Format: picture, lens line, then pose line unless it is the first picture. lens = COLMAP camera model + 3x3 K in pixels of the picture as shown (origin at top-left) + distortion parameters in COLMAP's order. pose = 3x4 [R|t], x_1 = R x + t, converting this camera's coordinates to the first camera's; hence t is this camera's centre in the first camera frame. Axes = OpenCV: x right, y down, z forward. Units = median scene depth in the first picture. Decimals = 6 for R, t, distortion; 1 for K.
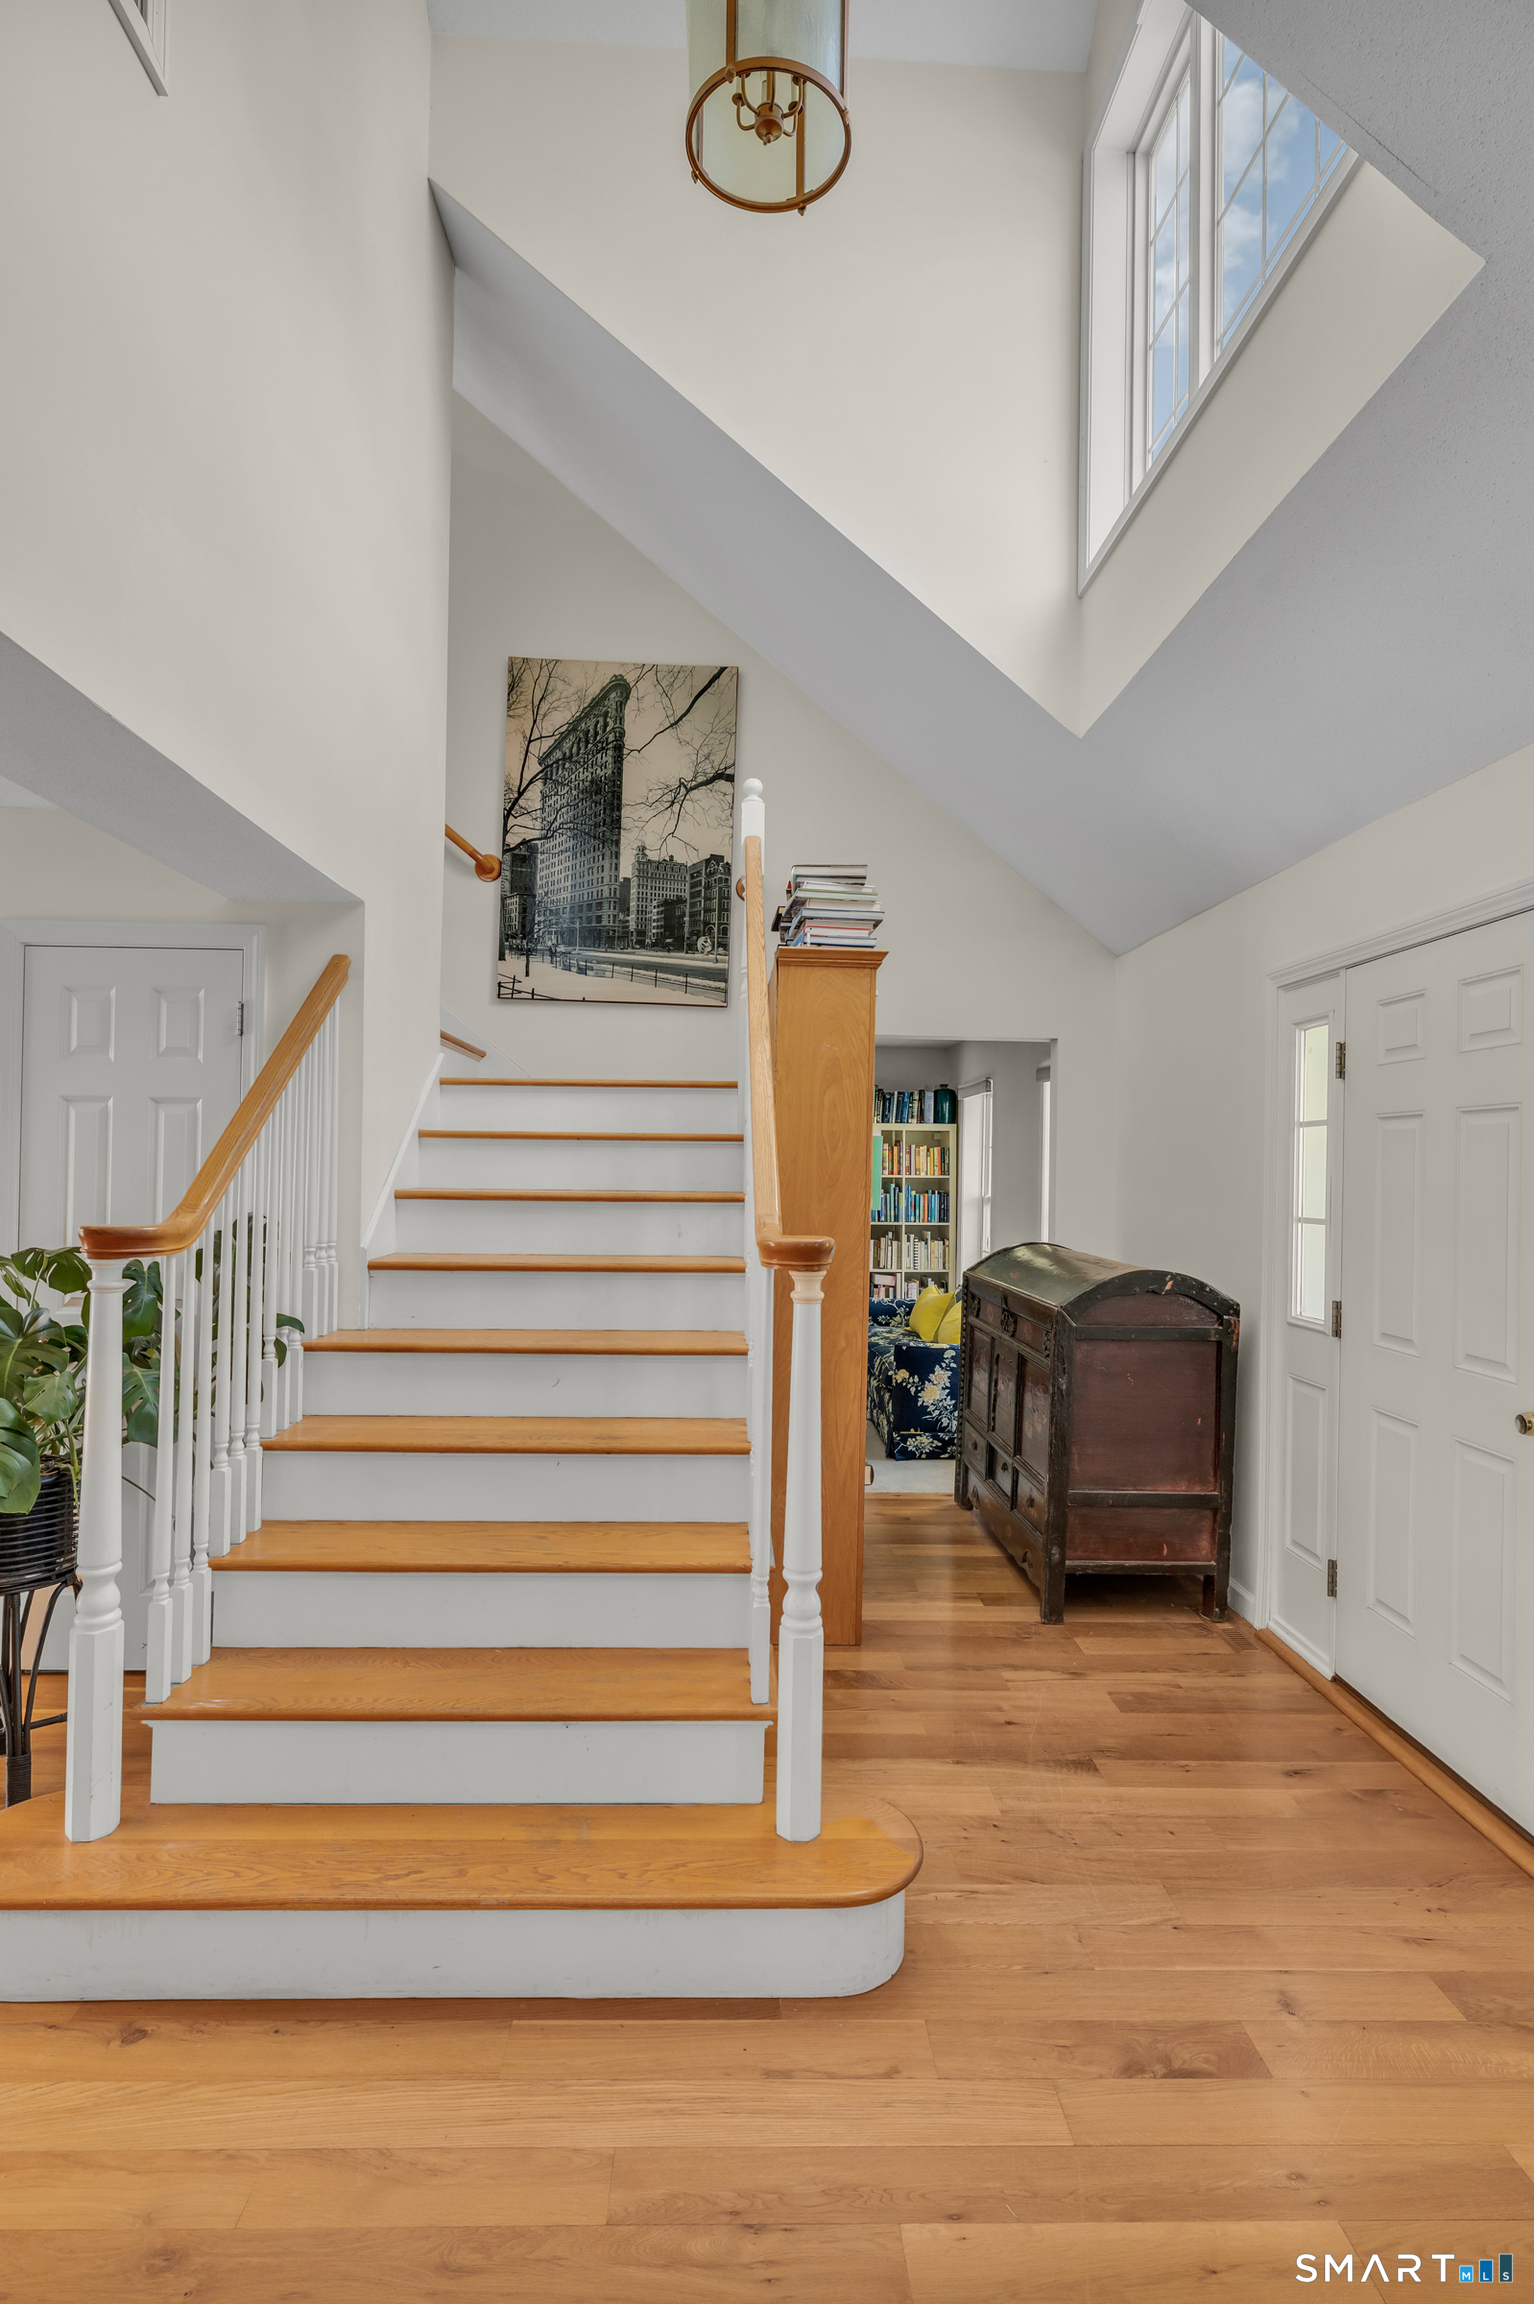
lens RADIAL K [[1168.2, 0, 762.3], [0, 1168.2, 1158.8], [0, 0, 1]] dist [0.003107, -0.000281]
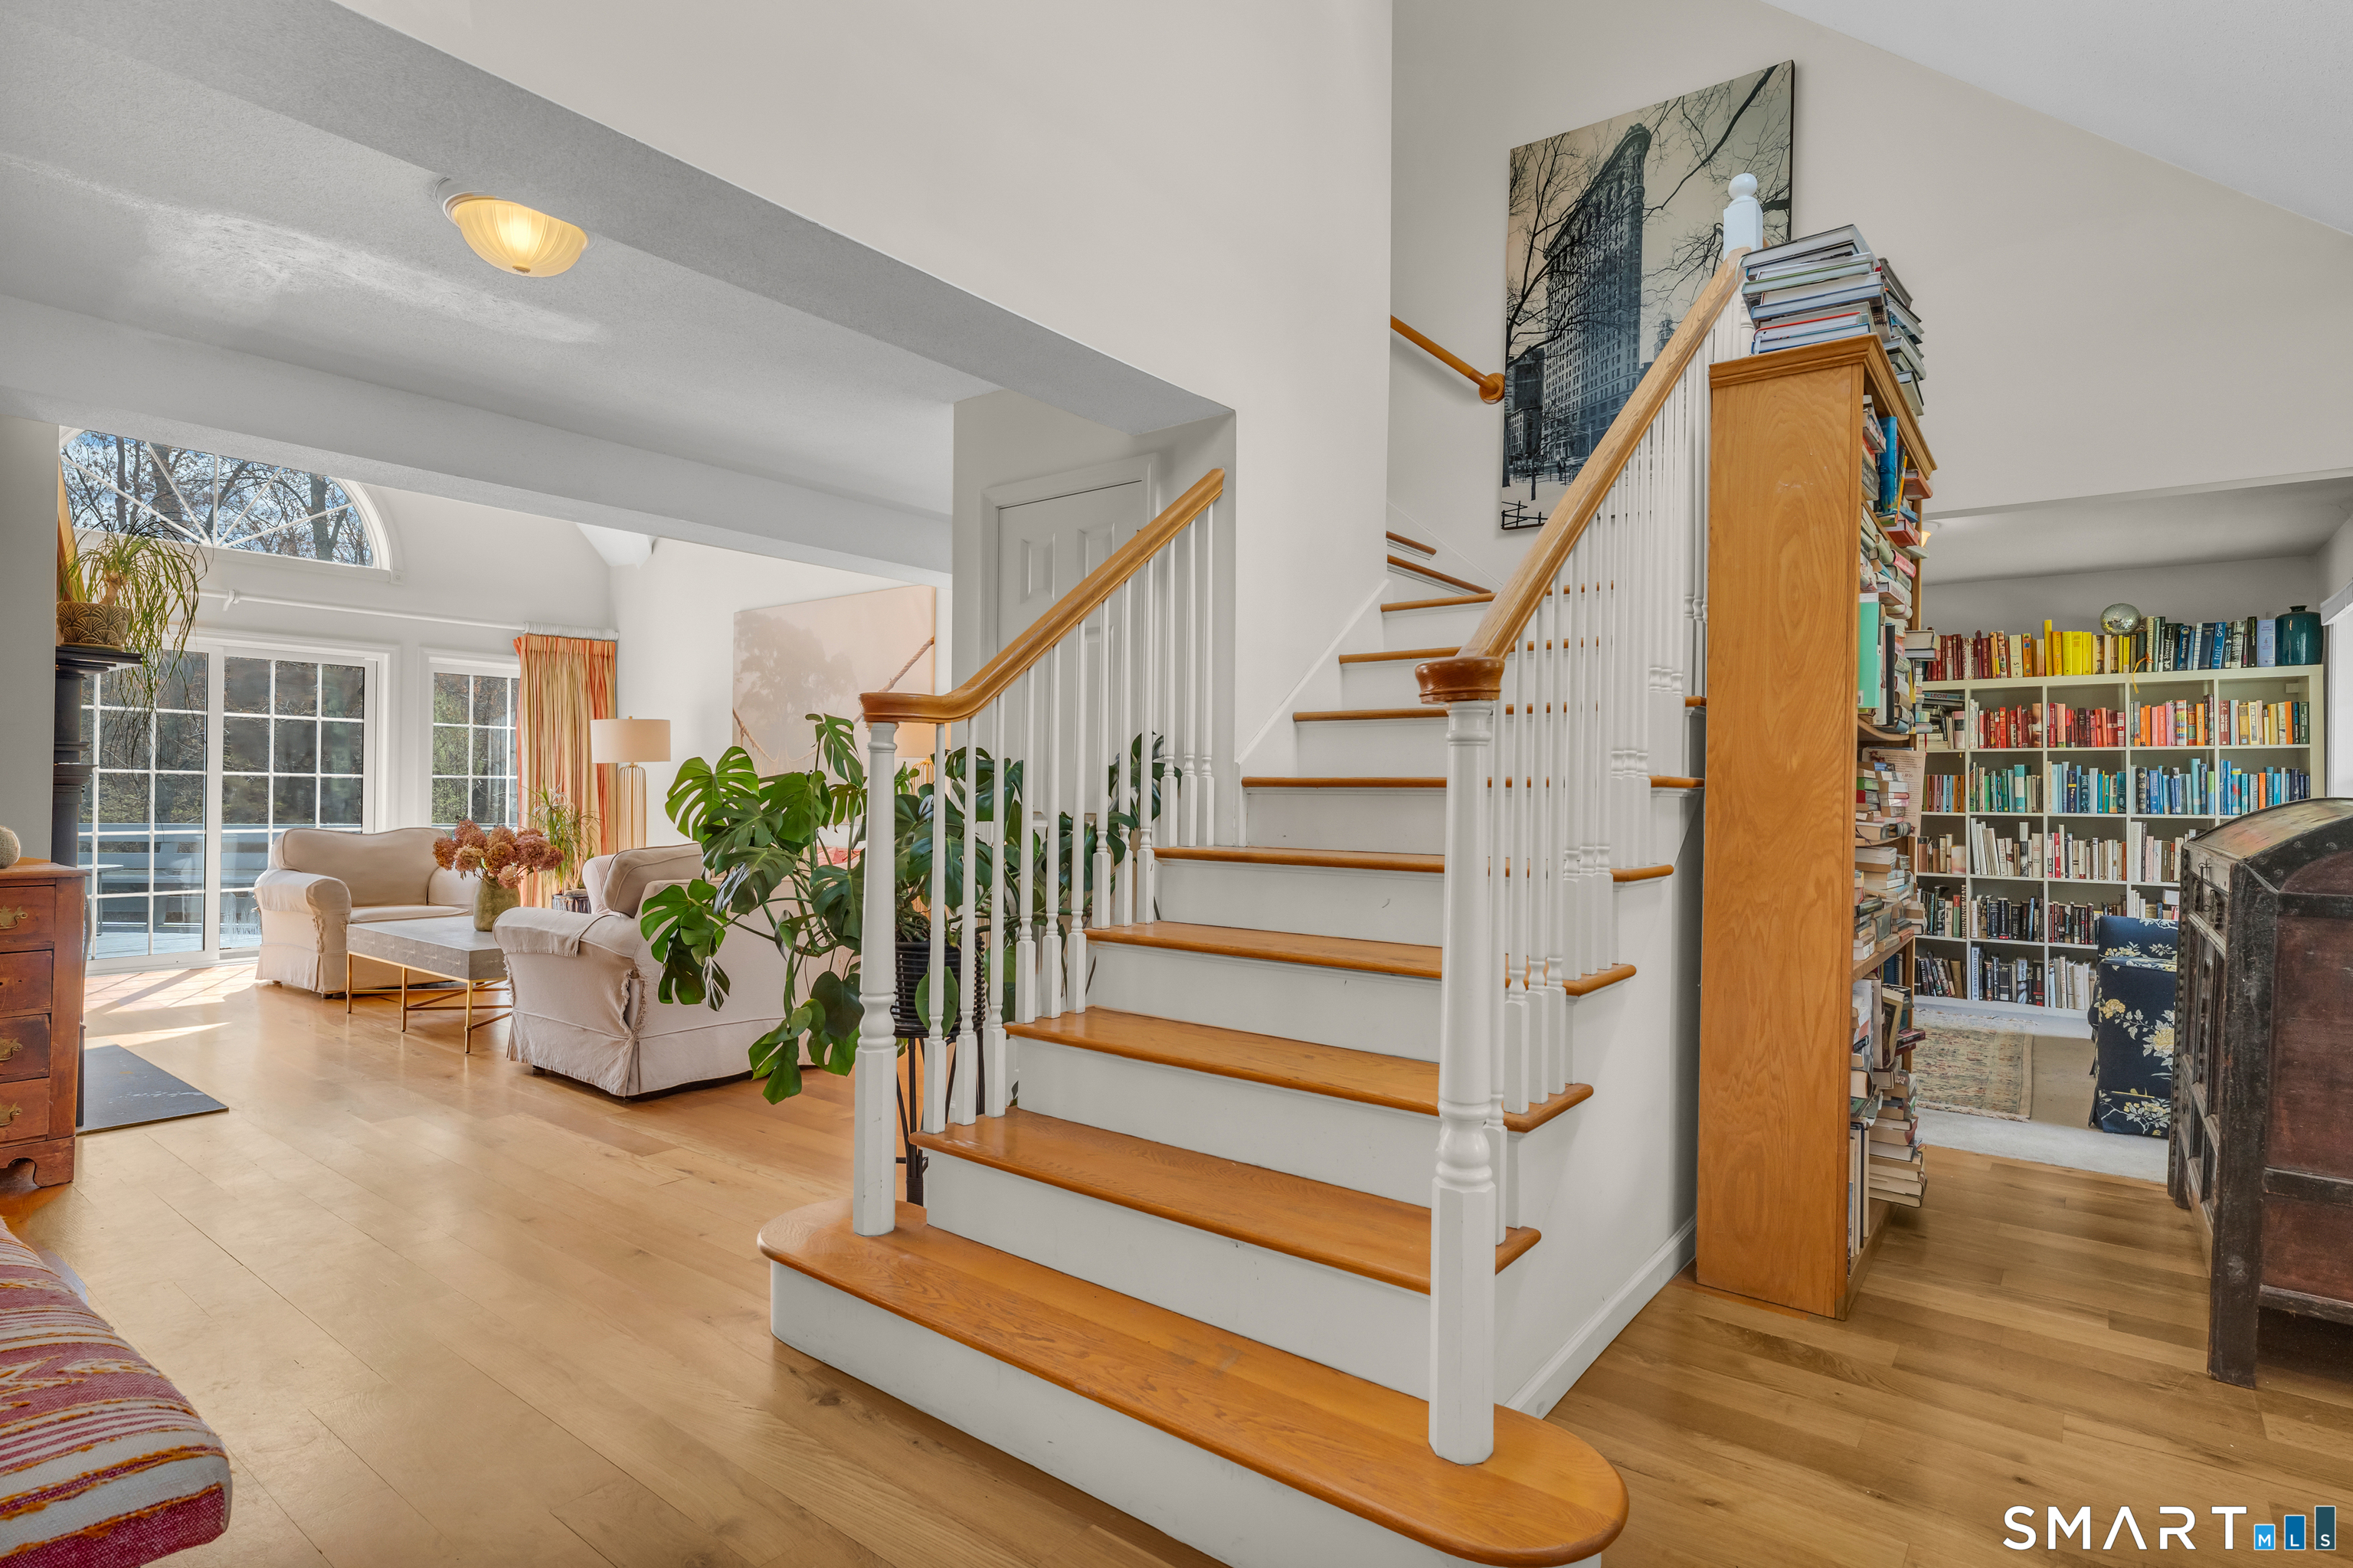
lens RADIAL K [[1200.5, 0, 1176.5], [0, 1200.5, 784.0], [0, 0, 1]] dist [-0.000054, 0.000690]
pose [[0.766989, -0.011750, -0.641553, 0.173012], [0.005026, 0.999912, -0.012305, 0.069409], [0.641641, 0.006213, 0.766980, 0.128623]]
